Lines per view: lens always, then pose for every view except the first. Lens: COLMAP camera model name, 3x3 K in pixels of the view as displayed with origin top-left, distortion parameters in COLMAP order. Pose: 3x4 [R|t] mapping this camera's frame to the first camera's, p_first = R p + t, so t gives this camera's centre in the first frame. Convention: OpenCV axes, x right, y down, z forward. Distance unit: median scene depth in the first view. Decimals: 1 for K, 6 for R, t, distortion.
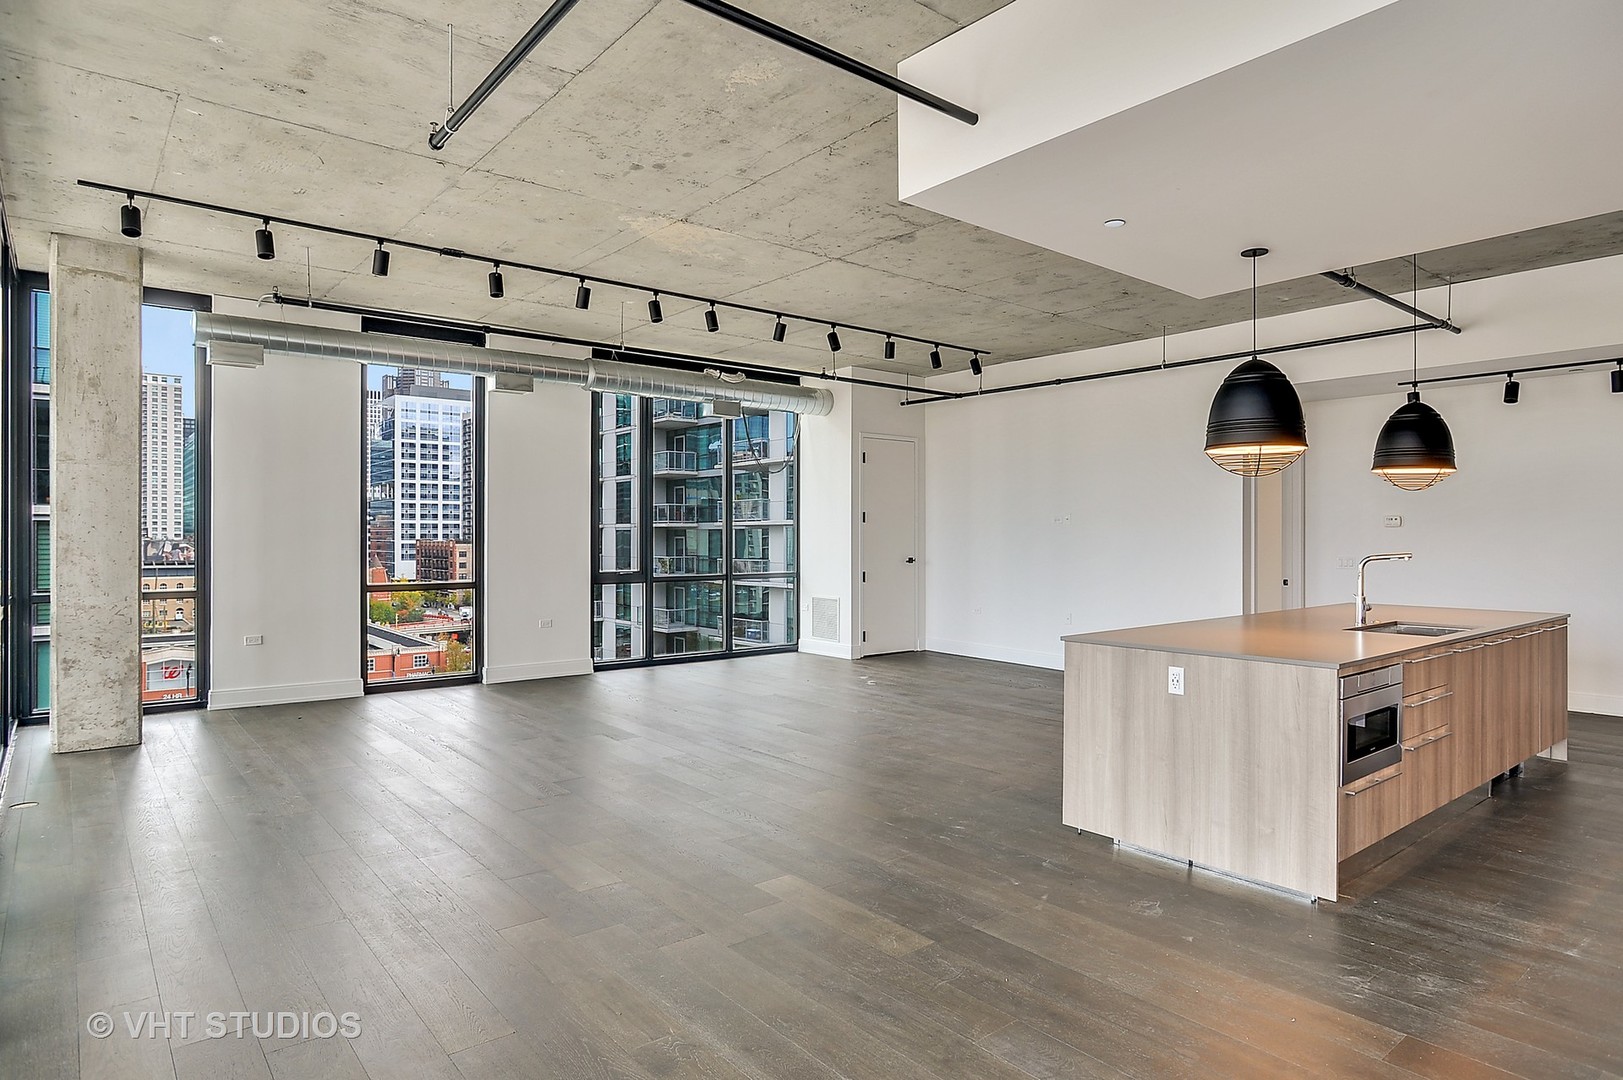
lens RADIAL K [[923.3, 0, 808.4], [0, 923.3, 541.1], [0, 0, 1]] dist [-0.029779, 0.000377]
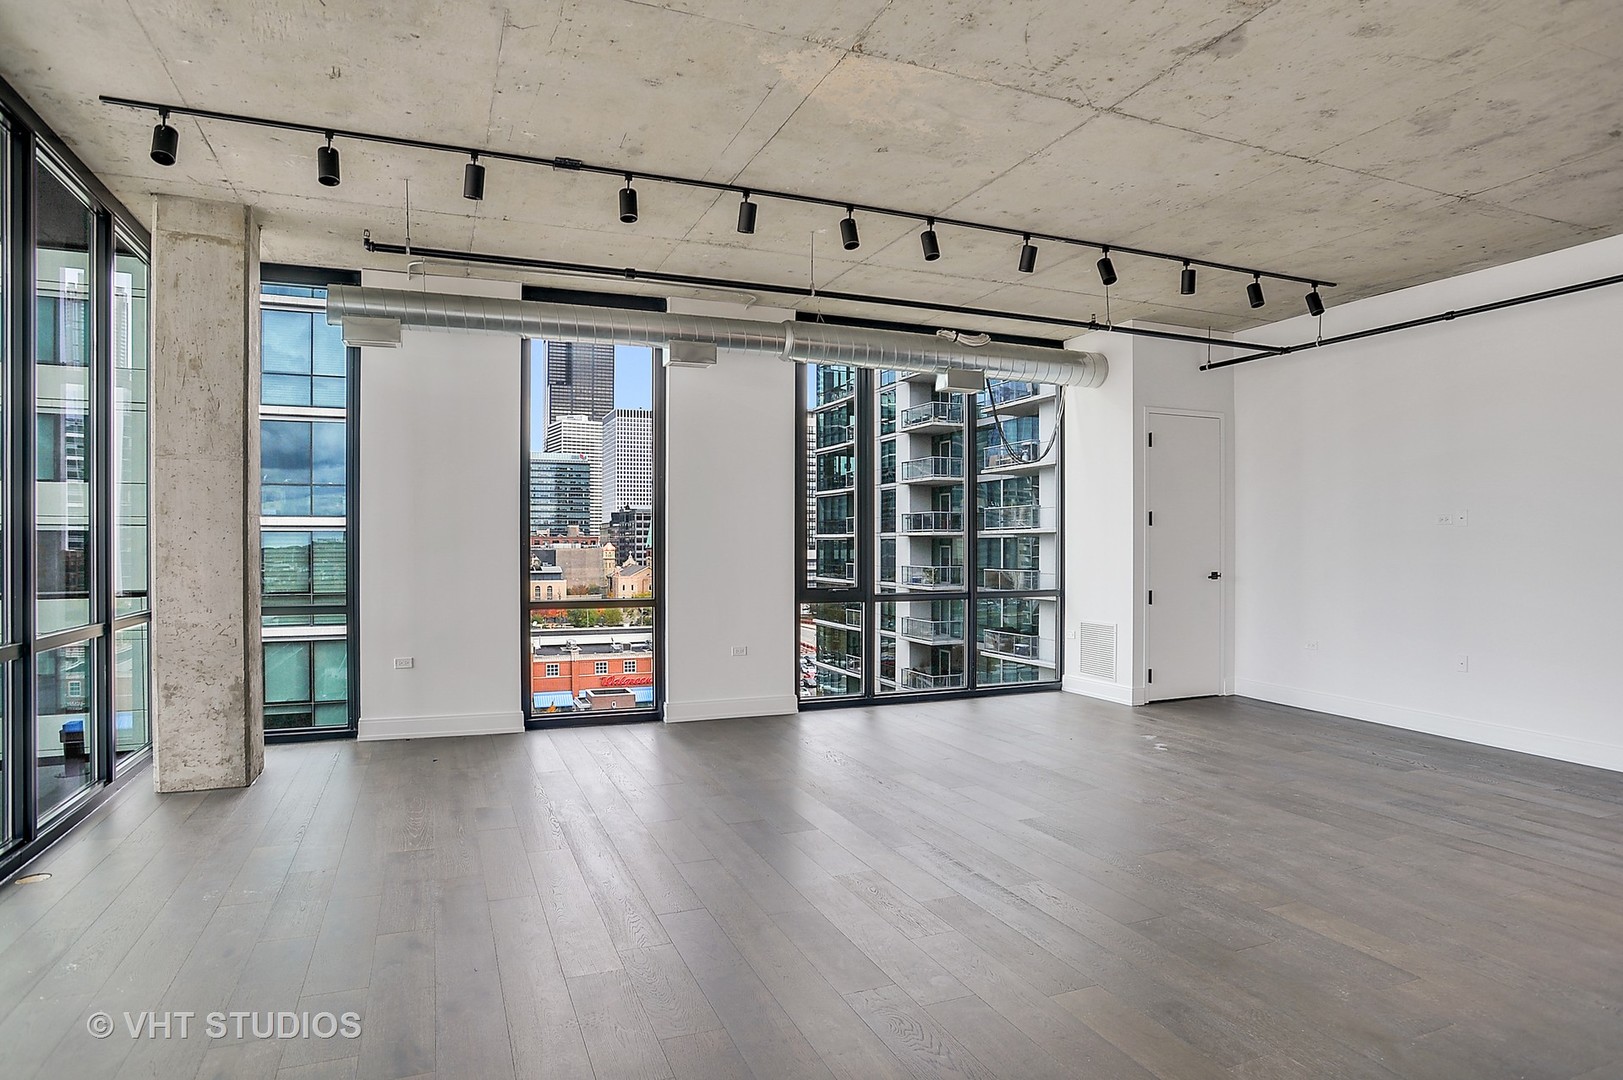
lens RADIAL K [[930.1, 0, 804.0], [0, 930.1, 549.5], [0, 0, 1]] dist [-0.093867, 0.062214]
pose [[0.956790, 0.000842, -0.290777, 0.009322], [-0.001079, 0.999999, -0.000655, 0.000447], [0.290776, 0.000941, 0.956791, 0.249401]]
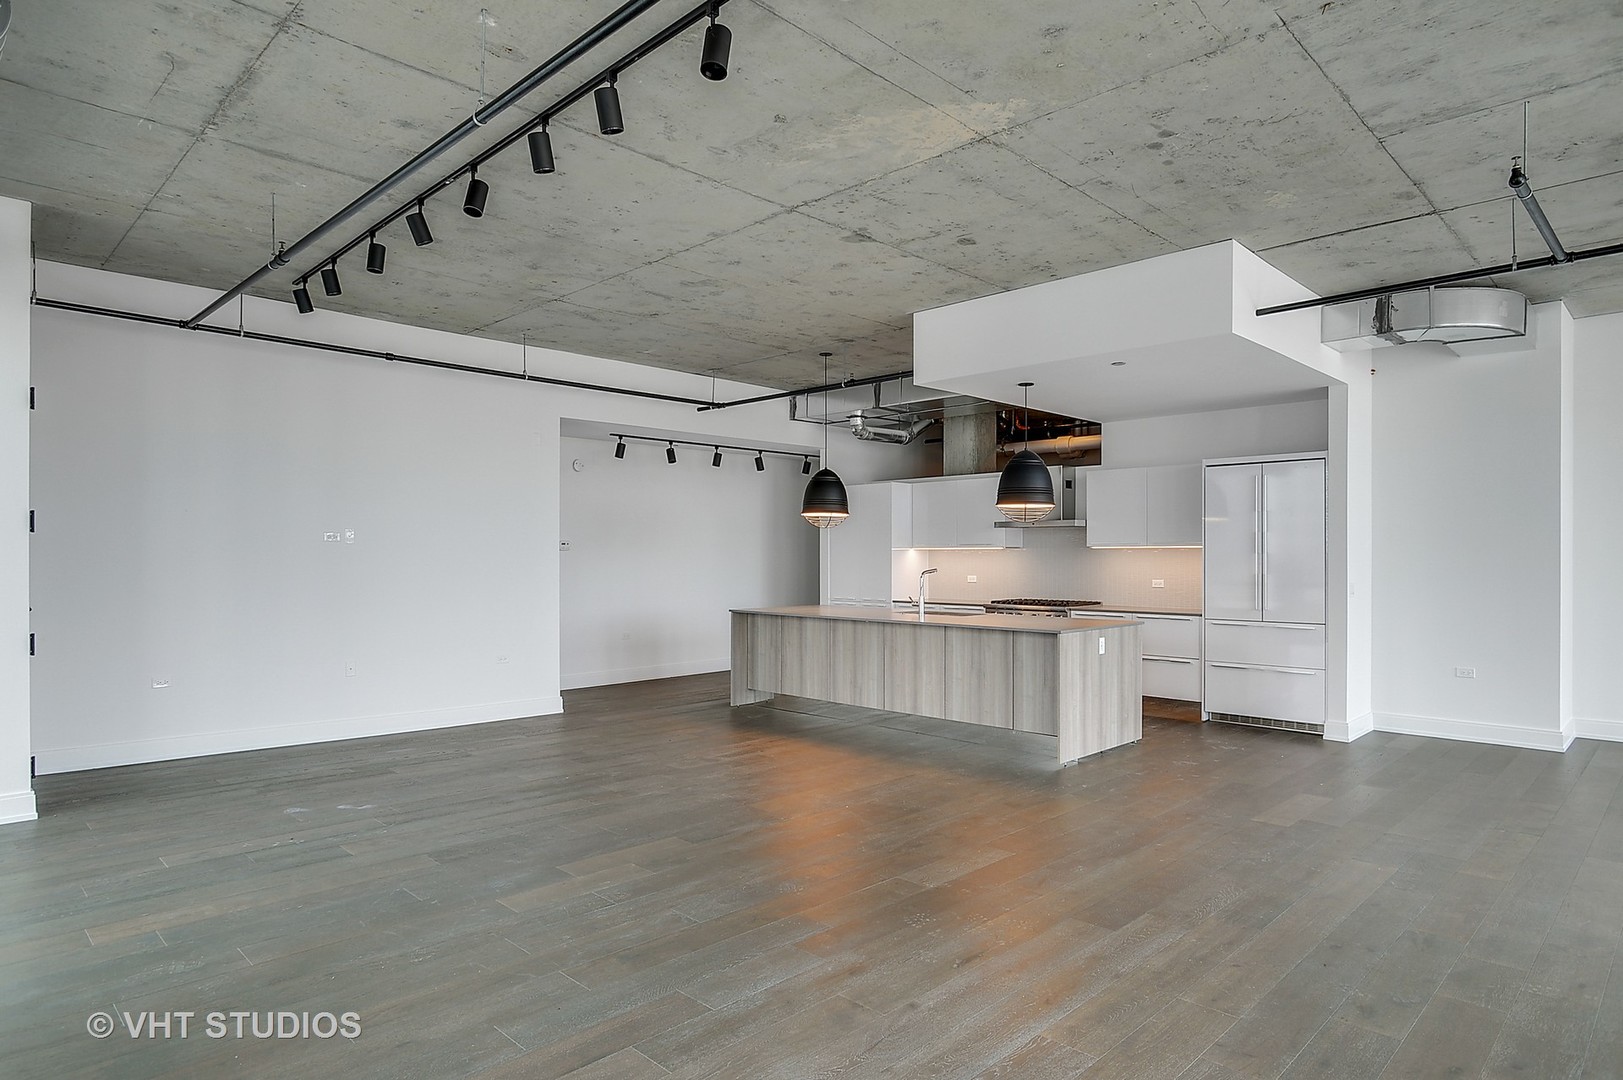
lens RADIAL K [[927.6, 0, 812.6], [0, 927.6, 559.6], [0, 0, 1]] dist [-0.002242, -0.000820]
pose [[-0.105550, -0.002868, 0.994410, -0.572378], [0.005190, 0.999981, 0.003435, -0.006252], [-0.994400, 0.005524, -0.105533, 0.798103]]
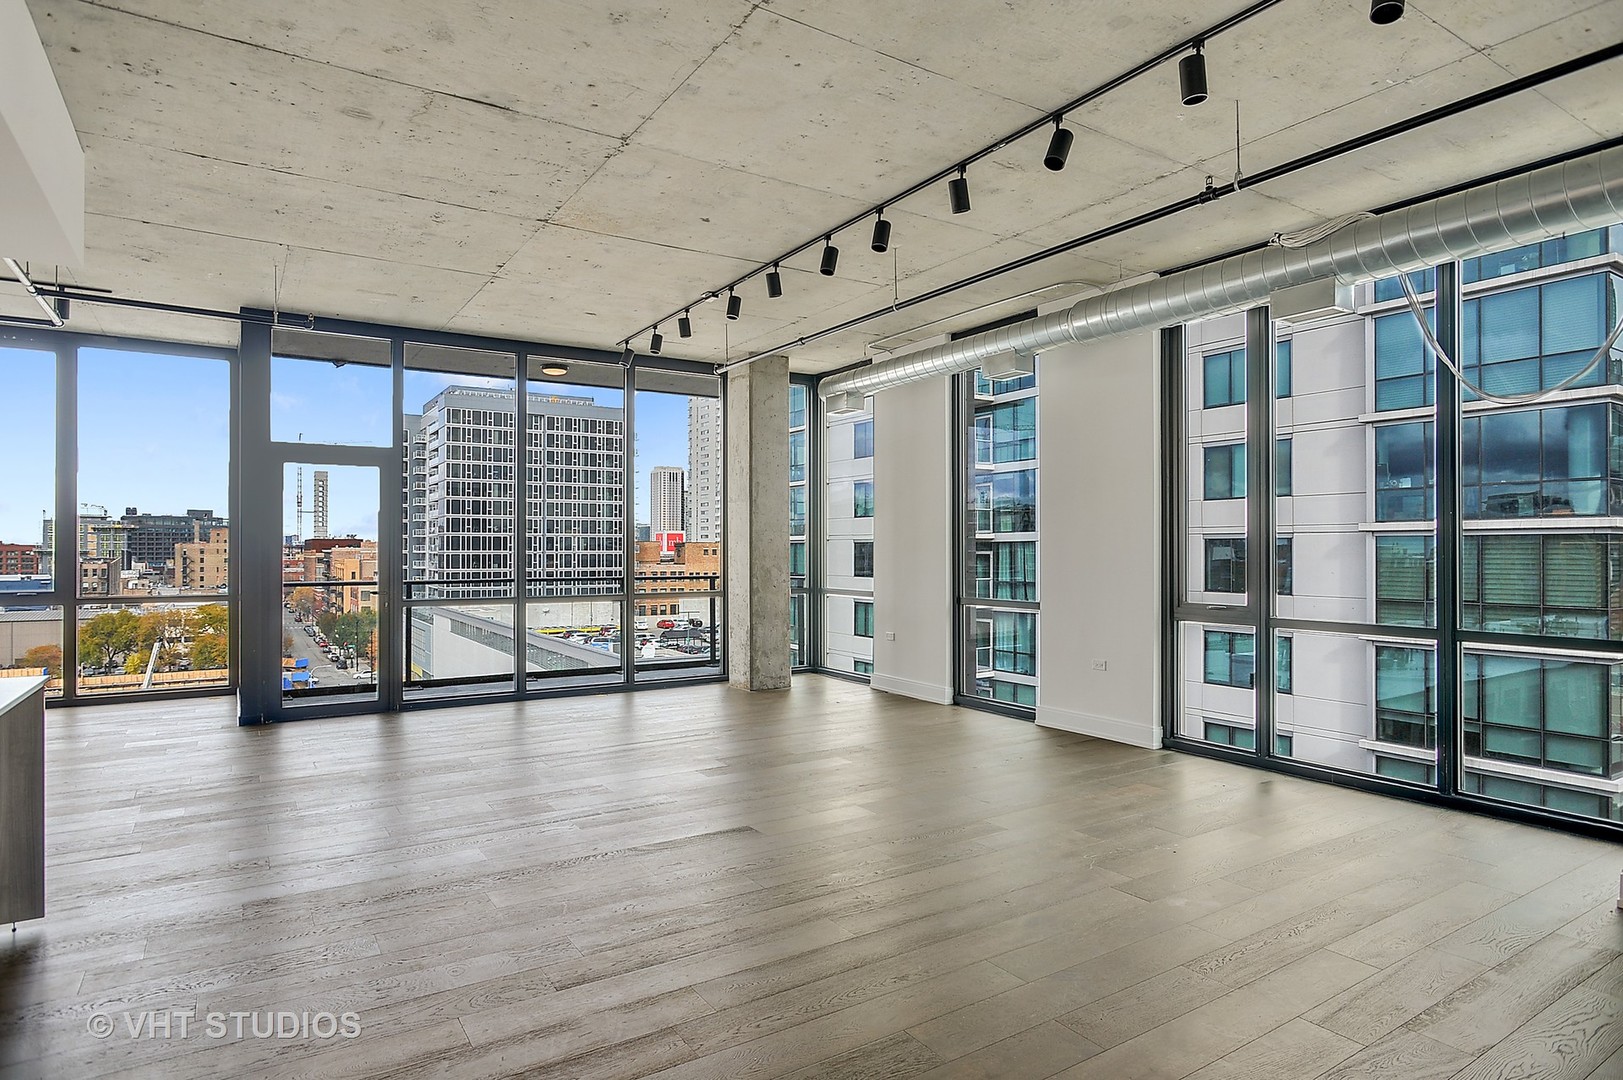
lens RADIAL K [[908.8, 0, 805.7], [0, 908.8, 546.7], [0, 0, 1]] dist [-0.002199, 0.001172]
pose [[-0.118673, -0.003563, -0.992927, 0.507624], [-0.006195, 0.999977, -0.002847, -0.004092], [0.992914, 0.005813, -0.118693, 0.906924]]
